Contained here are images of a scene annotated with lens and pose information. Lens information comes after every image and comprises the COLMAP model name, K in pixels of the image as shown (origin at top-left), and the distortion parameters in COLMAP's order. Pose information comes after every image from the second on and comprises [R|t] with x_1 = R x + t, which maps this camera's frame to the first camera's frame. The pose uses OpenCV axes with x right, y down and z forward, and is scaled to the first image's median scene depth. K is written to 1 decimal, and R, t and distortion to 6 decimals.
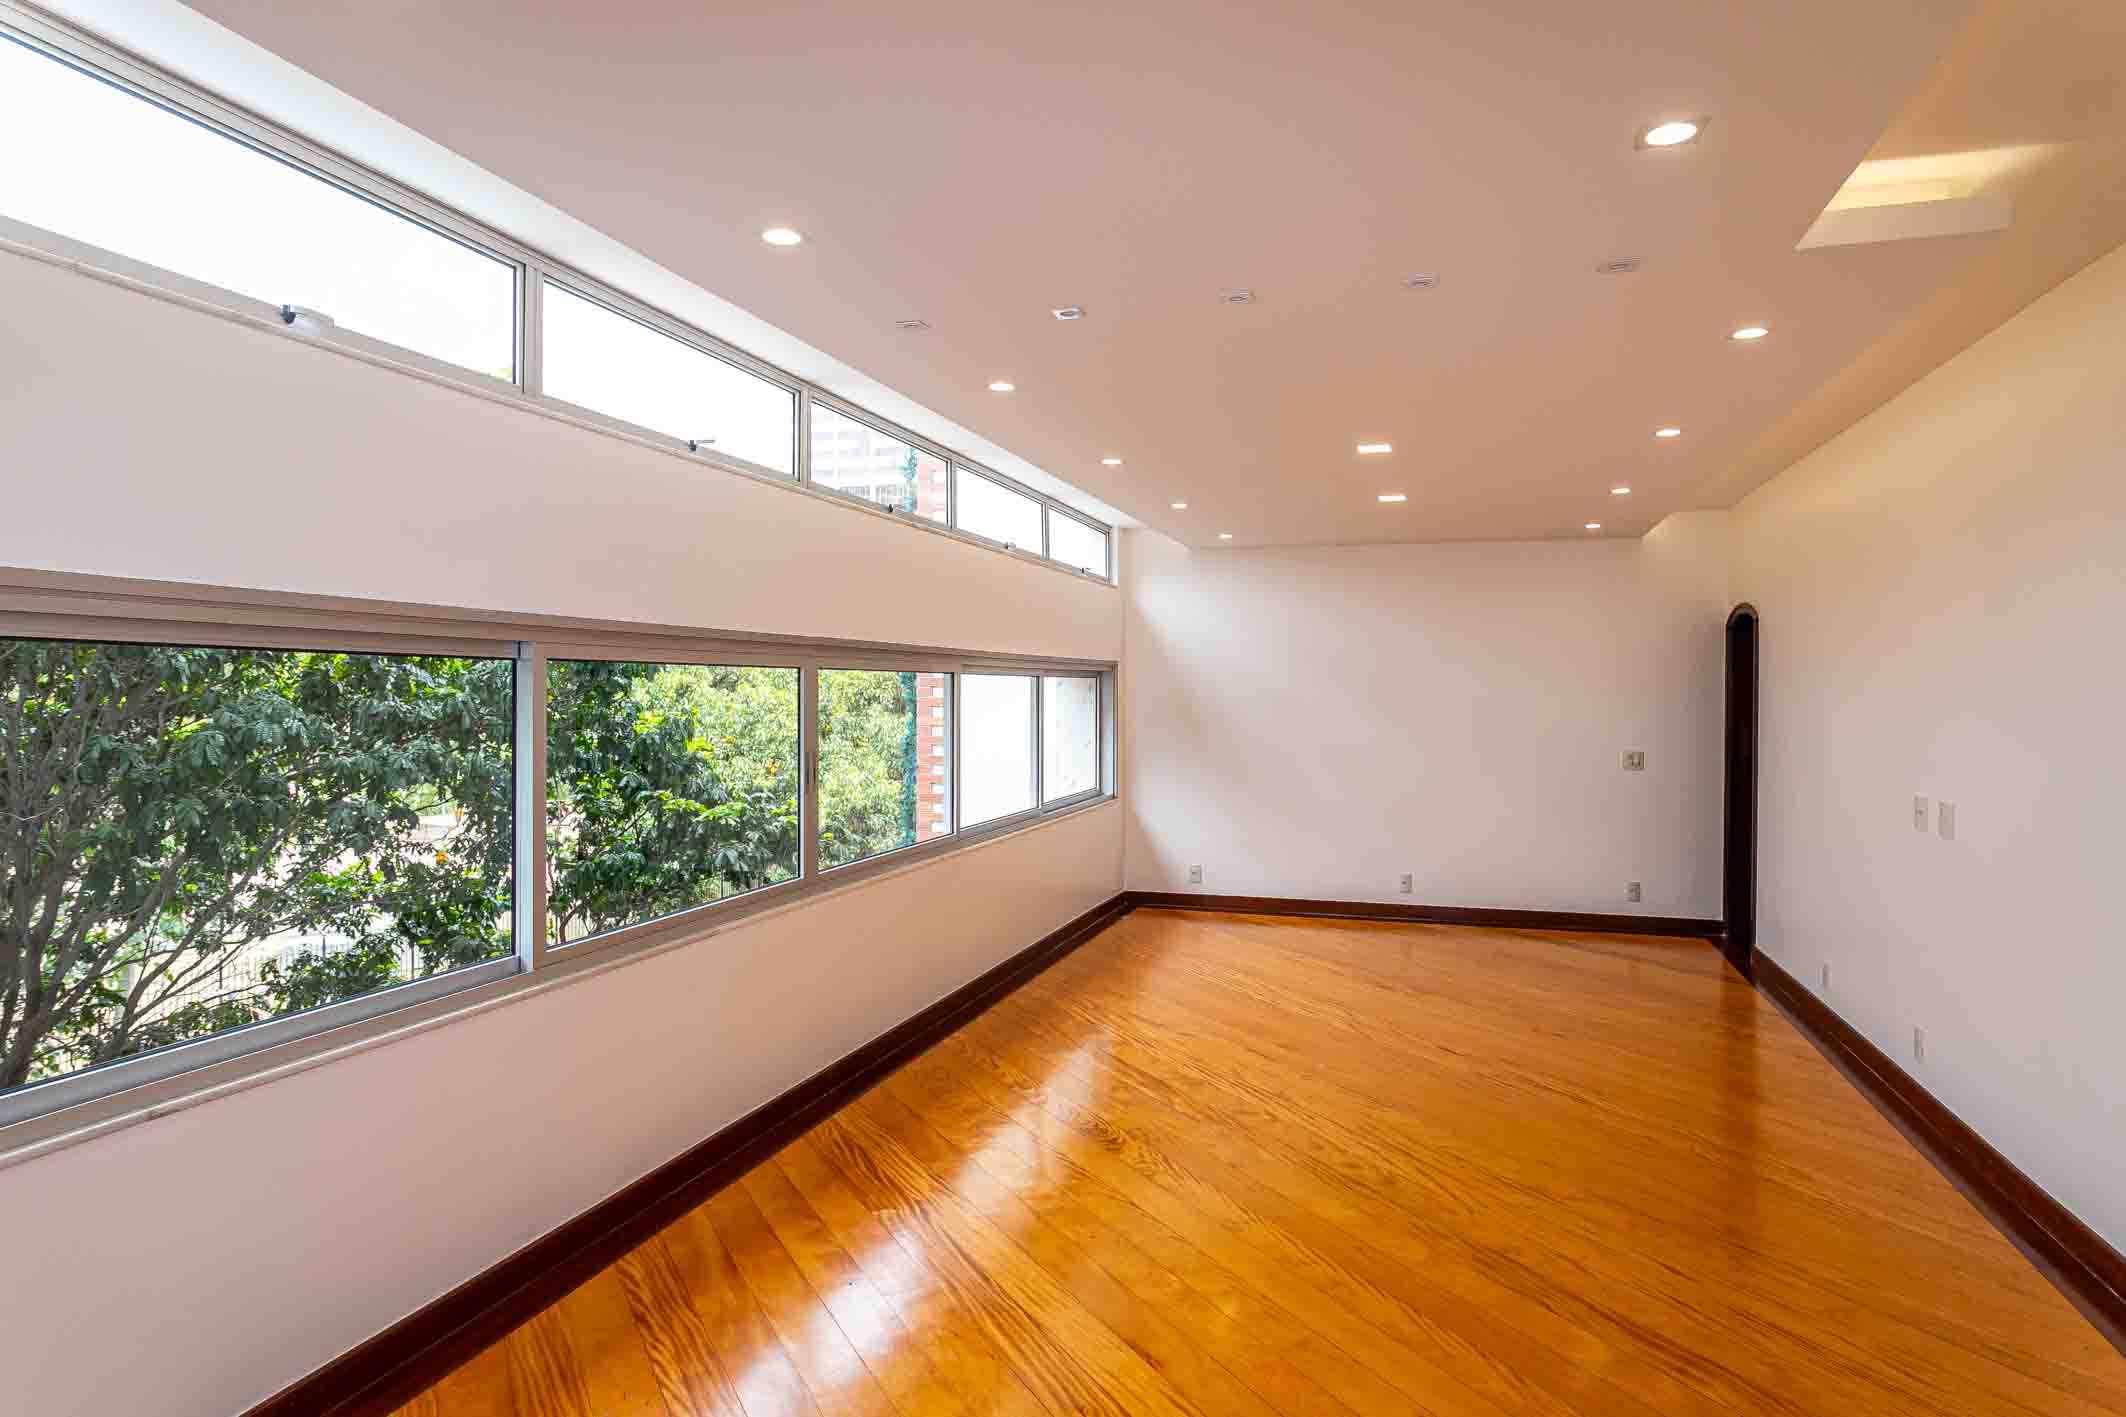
lens RADIAL K [[1310.8, 0, 1059.7], [0, 1310.8, 700.4], [0, 0, 1]] dist [-0.008899, -0.000516]
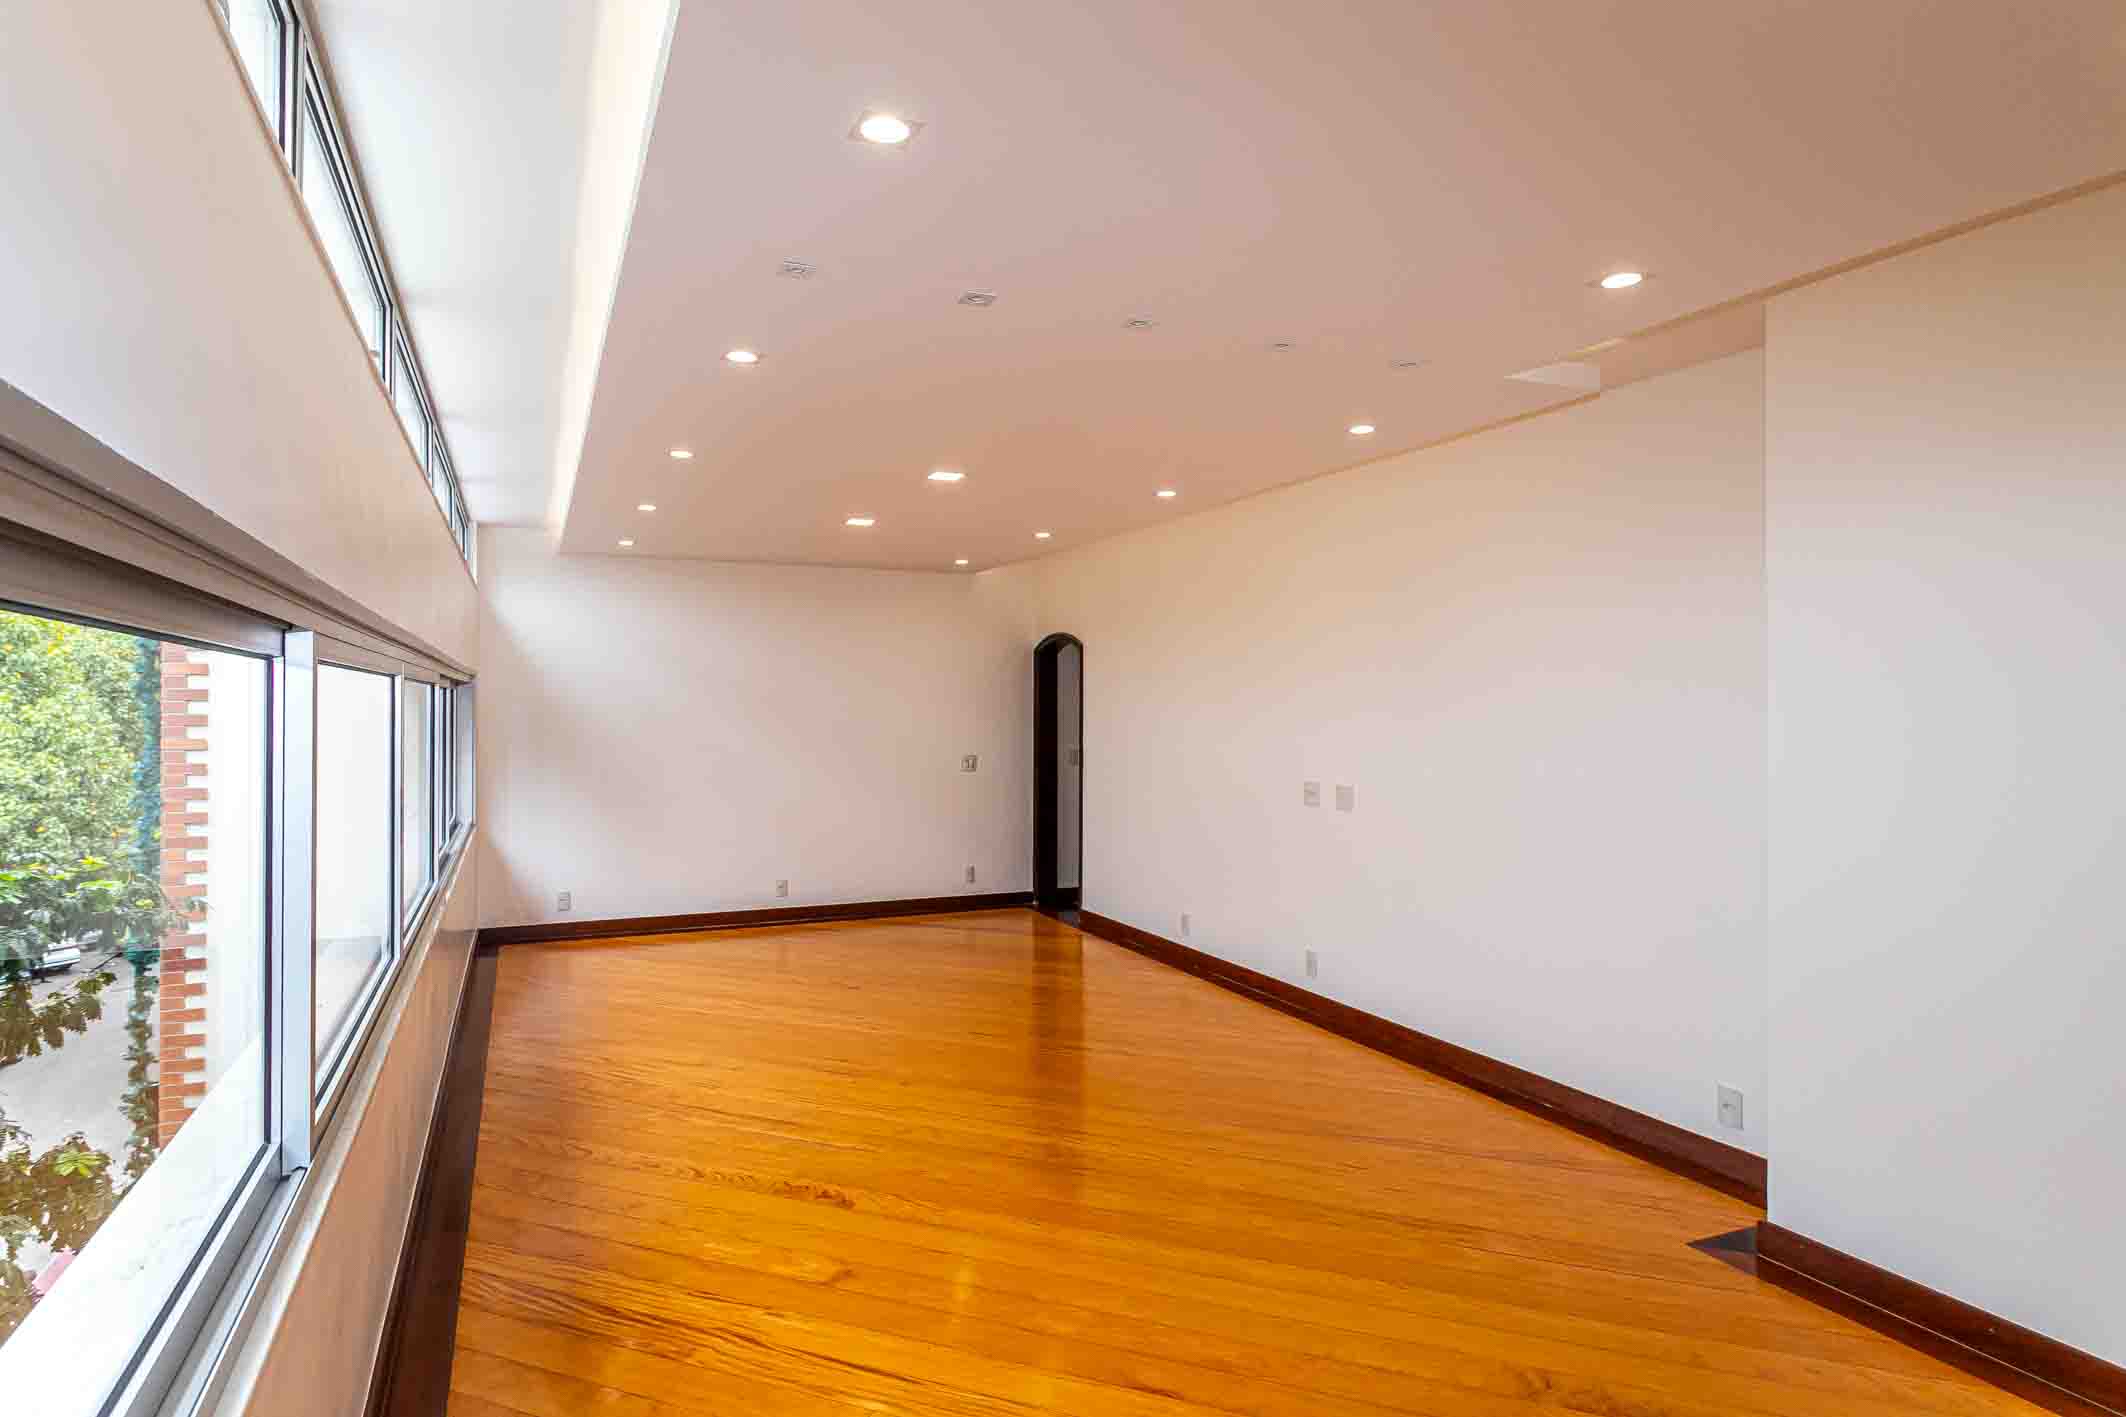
lens RADIAL K [[1191.5, 0, 1065.4], [0, 1191.5, 705.0], [0, 0, 1]] dist [-0.002688, 0.000313]
pose [[0.741528, -0.002161, 0.670918, -0.227757], [0.005694, 0.999979, -0.003072, -0.002568], [-0.670898, 0.006098, 0.741525, 0.151779]]
